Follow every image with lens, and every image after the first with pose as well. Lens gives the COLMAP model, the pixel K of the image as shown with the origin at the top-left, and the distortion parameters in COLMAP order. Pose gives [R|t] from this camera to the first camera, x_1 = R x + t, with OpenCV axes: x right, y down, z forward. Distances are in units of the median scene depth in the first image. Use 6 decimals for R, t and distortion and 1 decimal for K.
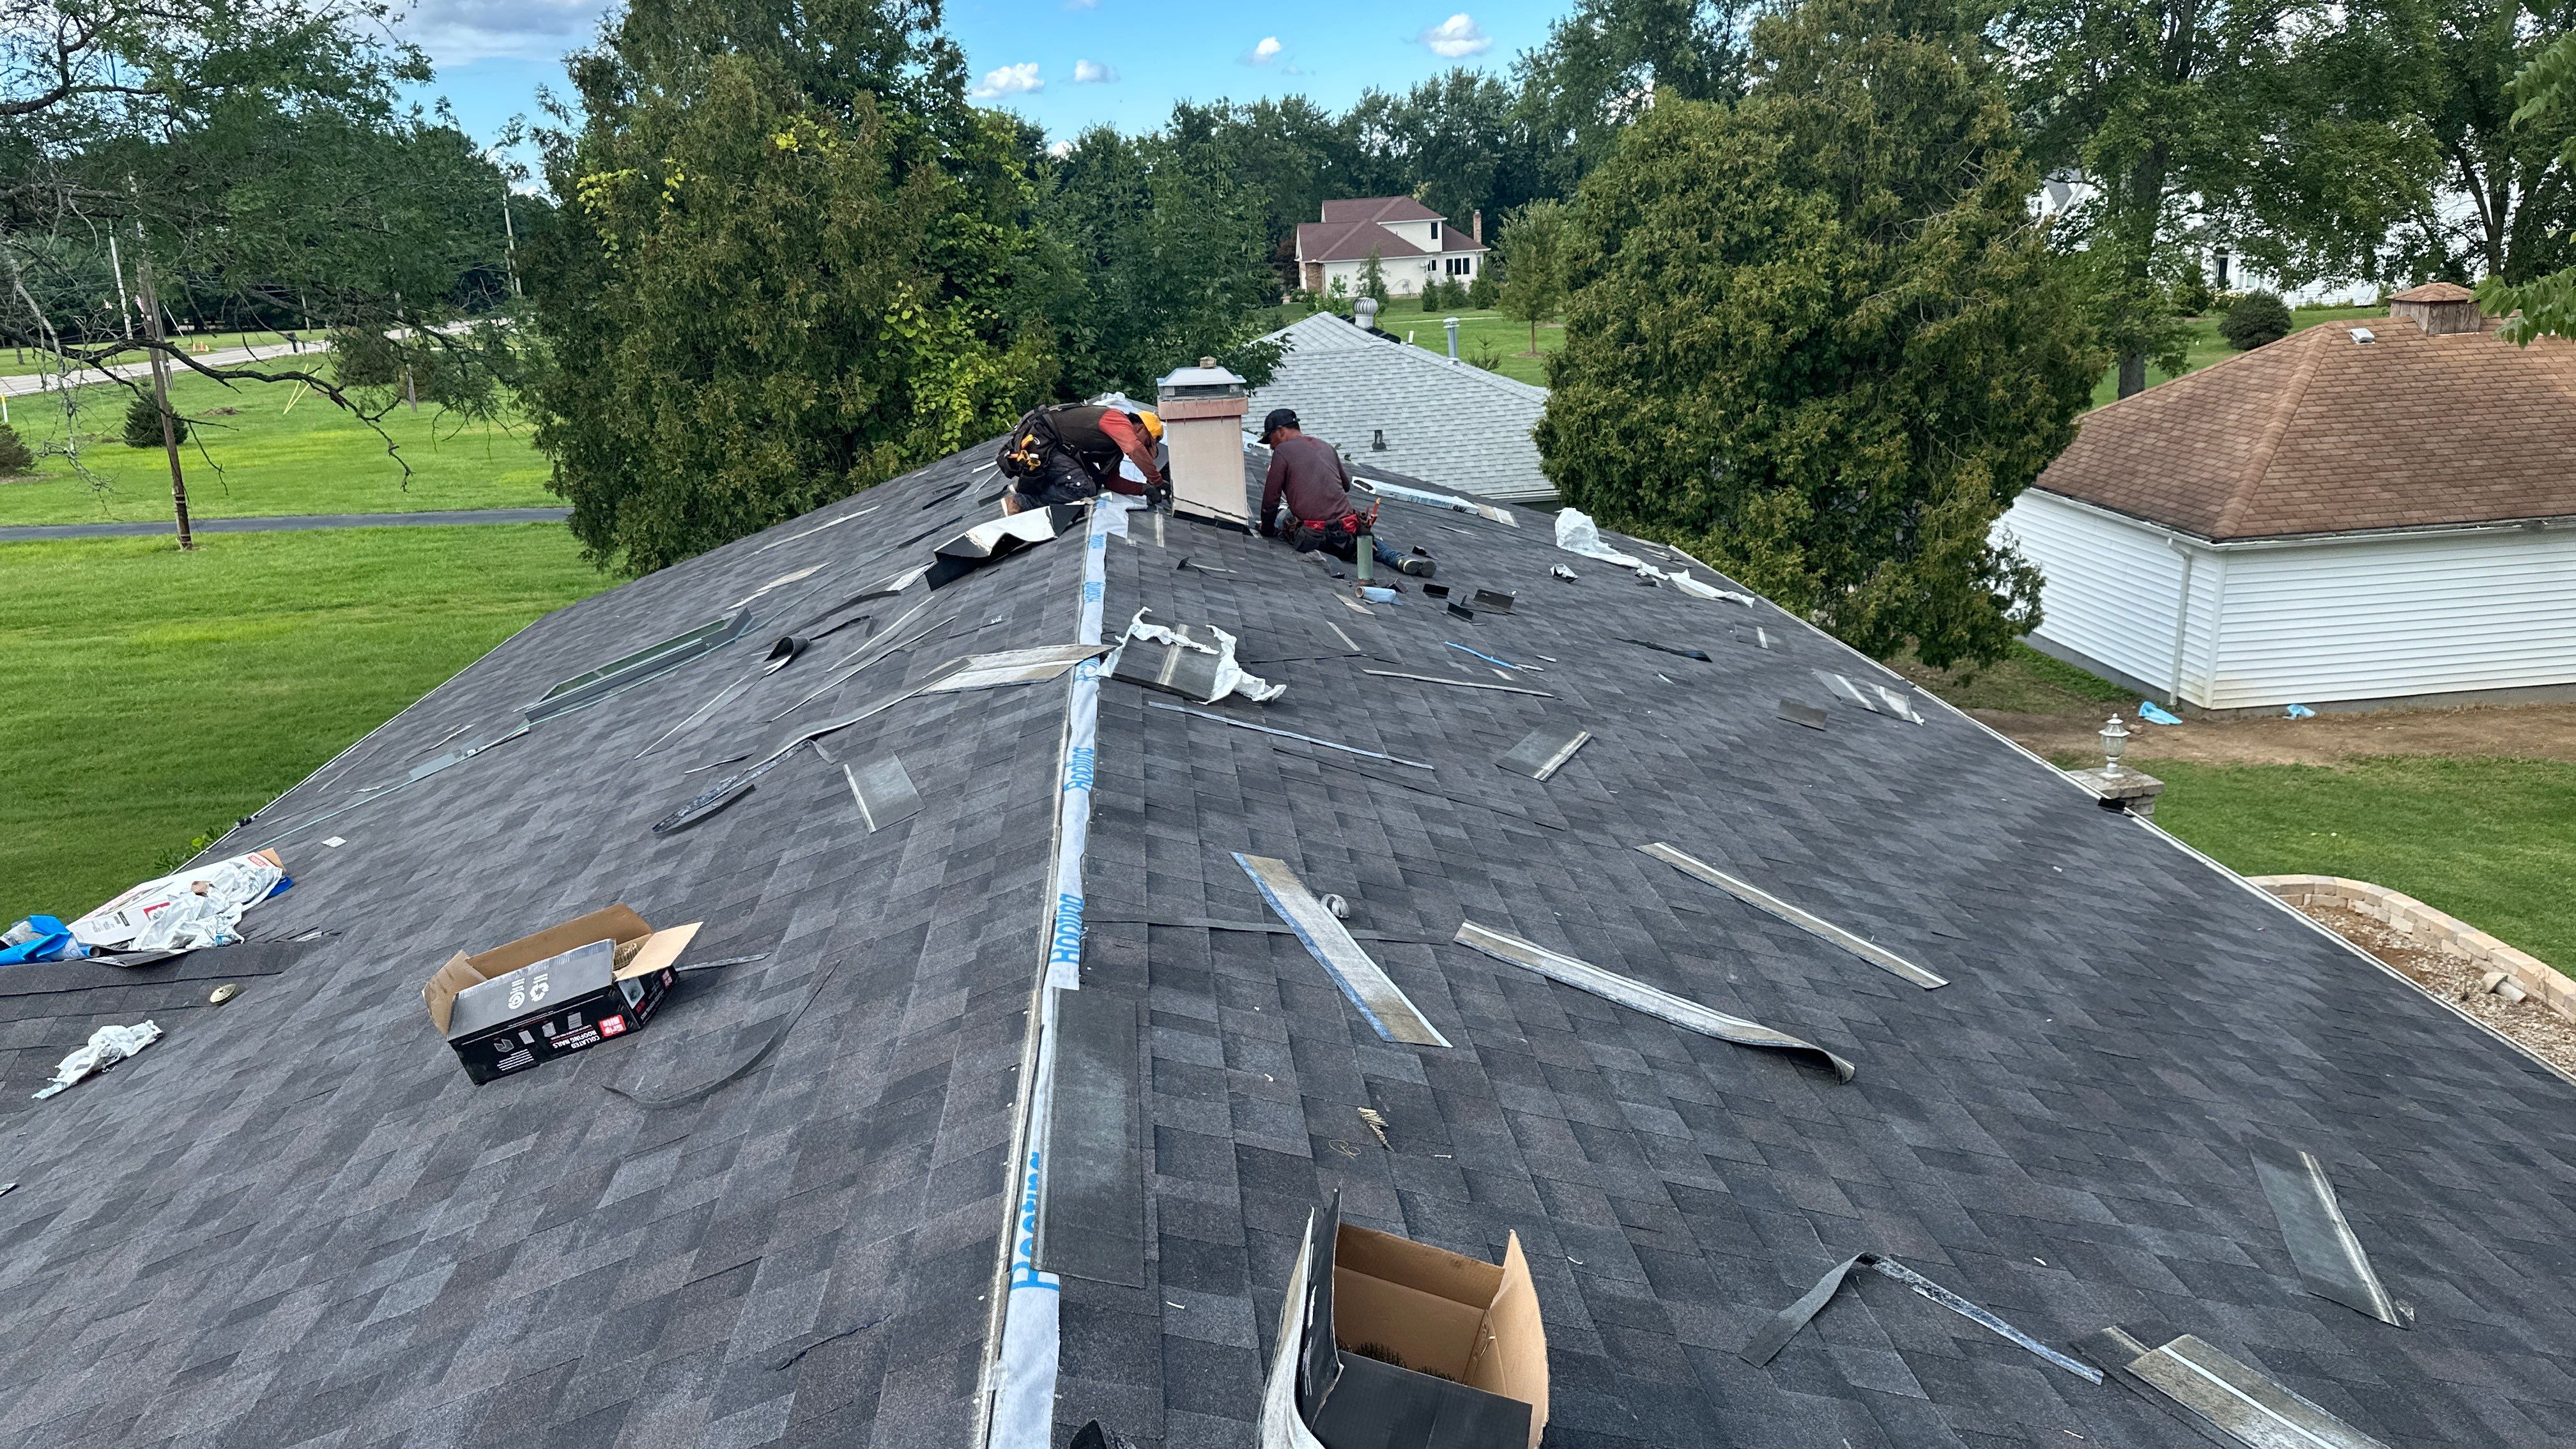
lens RADIAL K [[1797.0, 0, 1342.7], [0, 1797.0, 736.2], [0, 0, 1]] dist [0.005436, -0.005187]
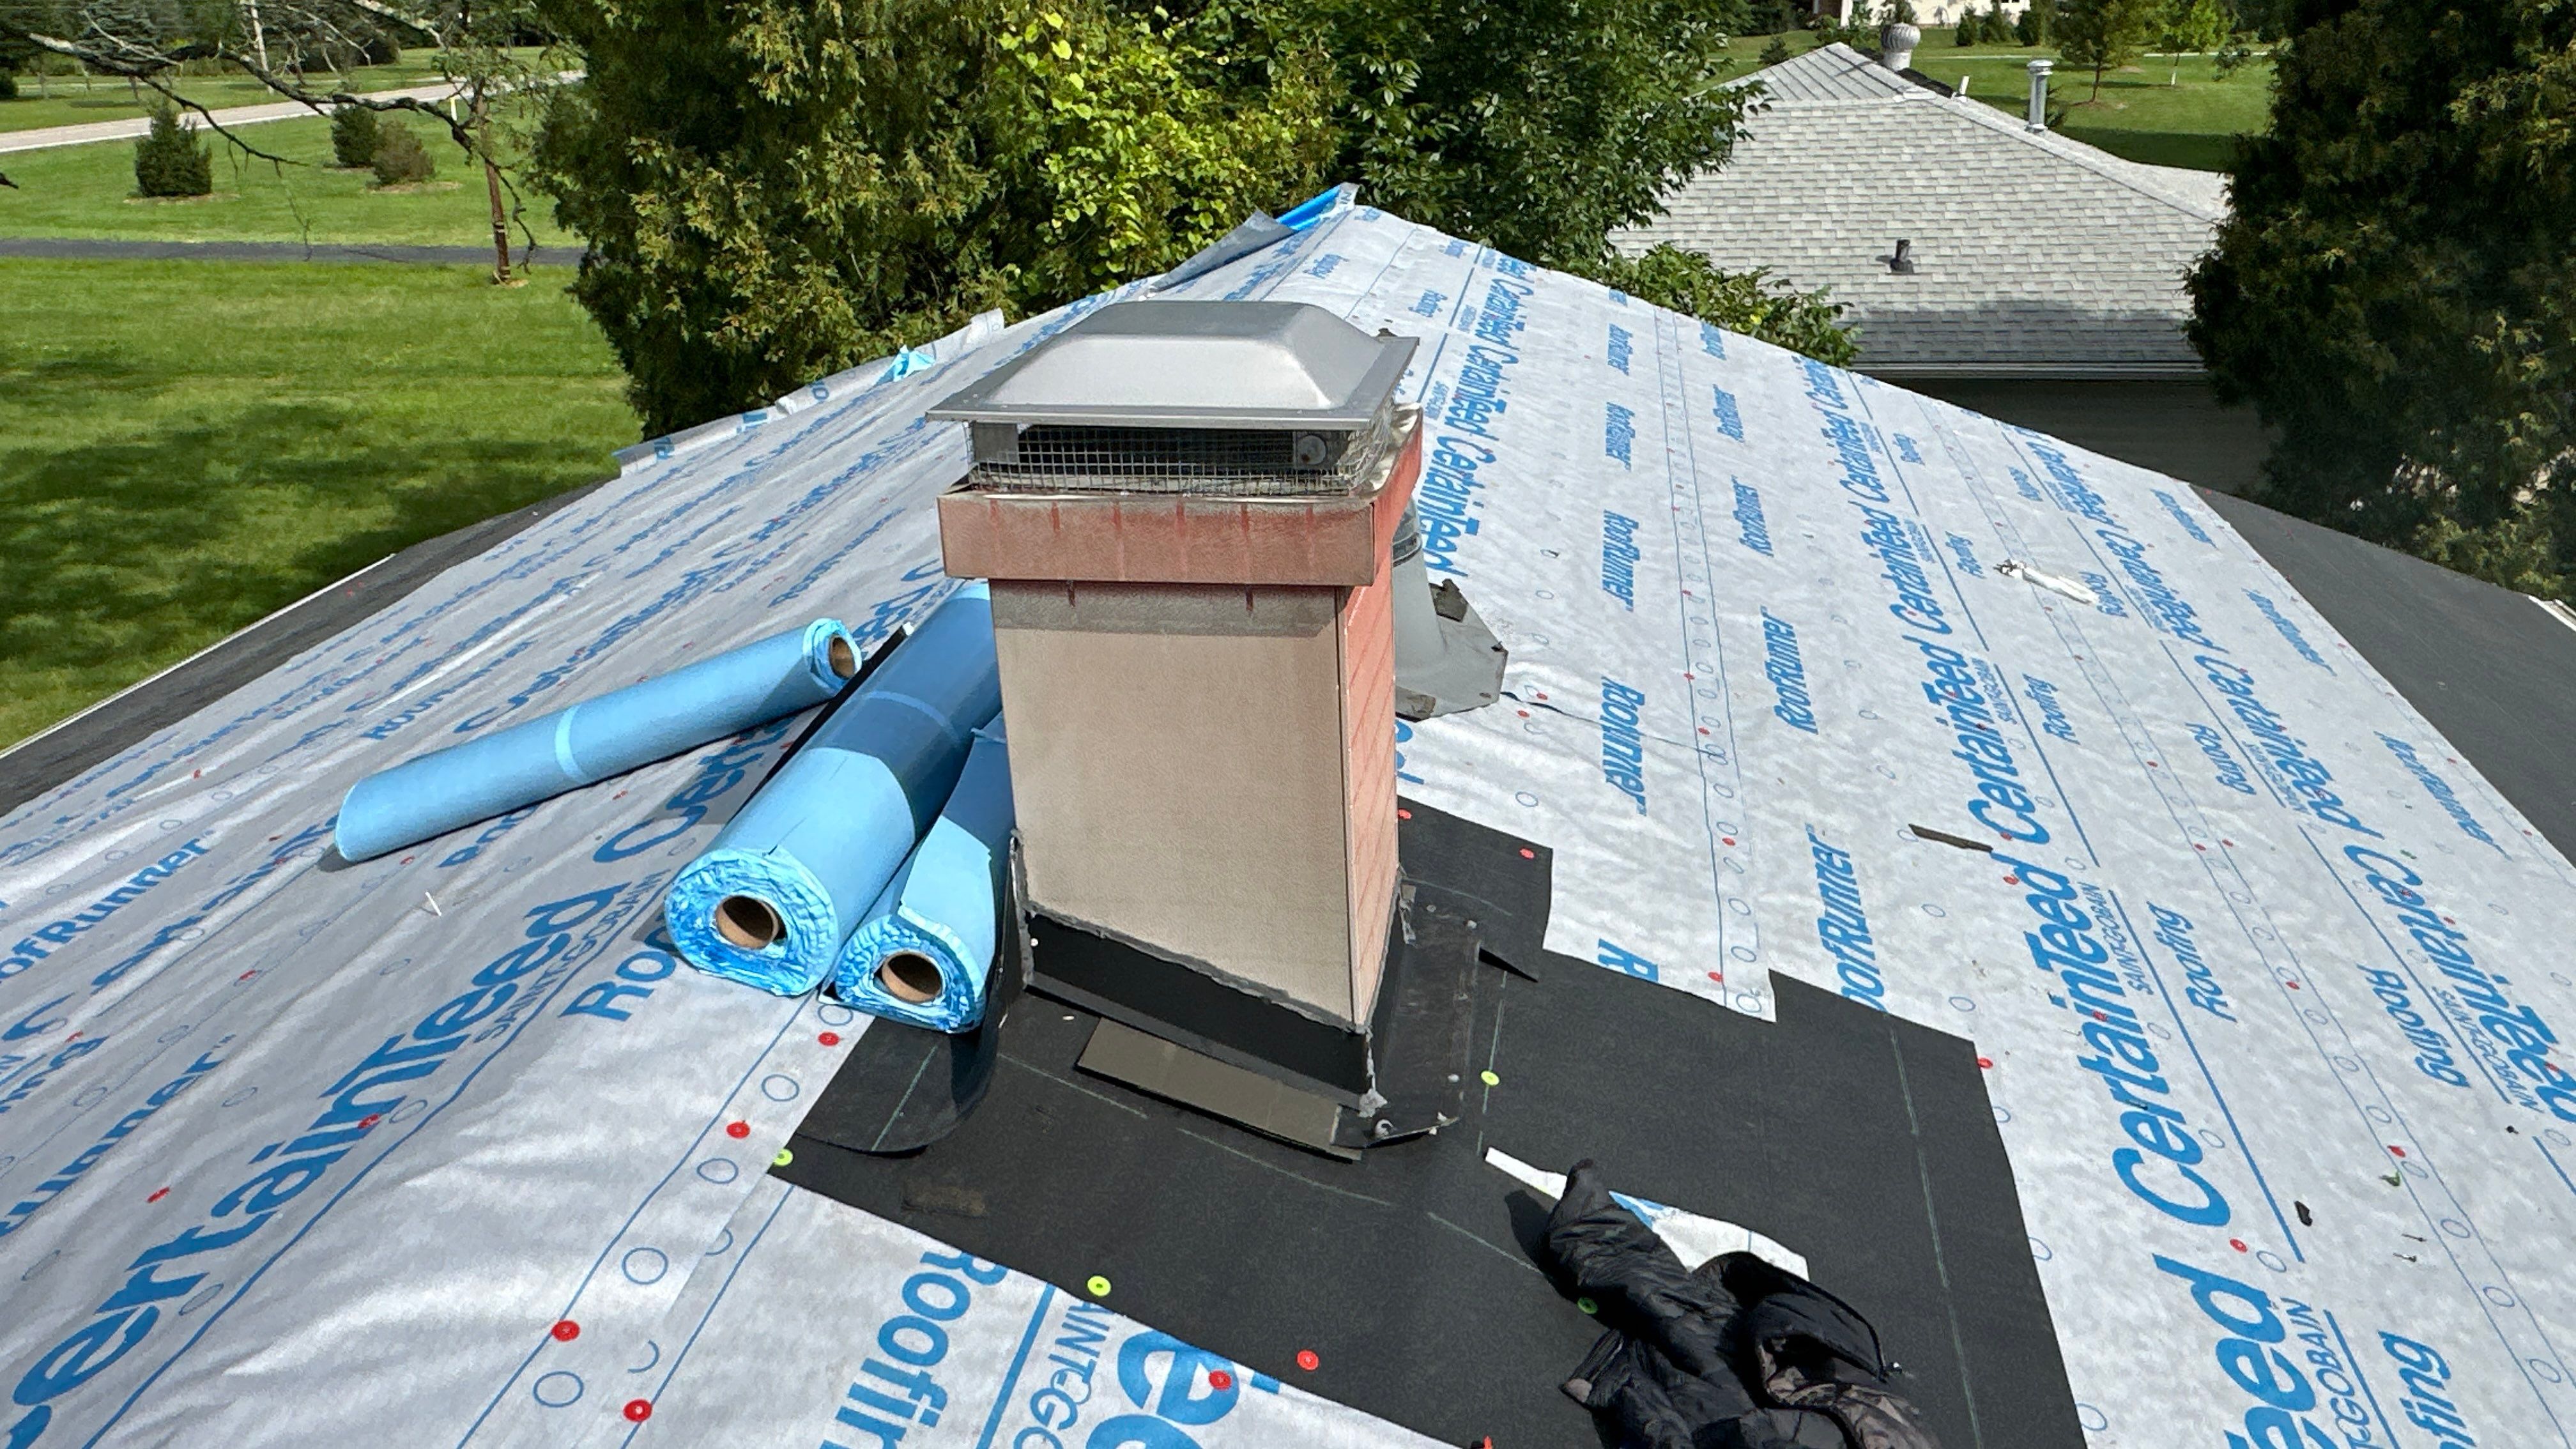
lens RADIAL K [[1797.0, 0, 1342.7], [0, 1797.0, 736.2], [0, 0, 1]] dist [0.005436, -0.005187]
pose [[0.965471, 0.124763, -0.228691, -0.005318], [-0.091382, 0.984273, 0.151182, -0.099325], [0.243956, -0.125064, 0.961688, 0.406035]]
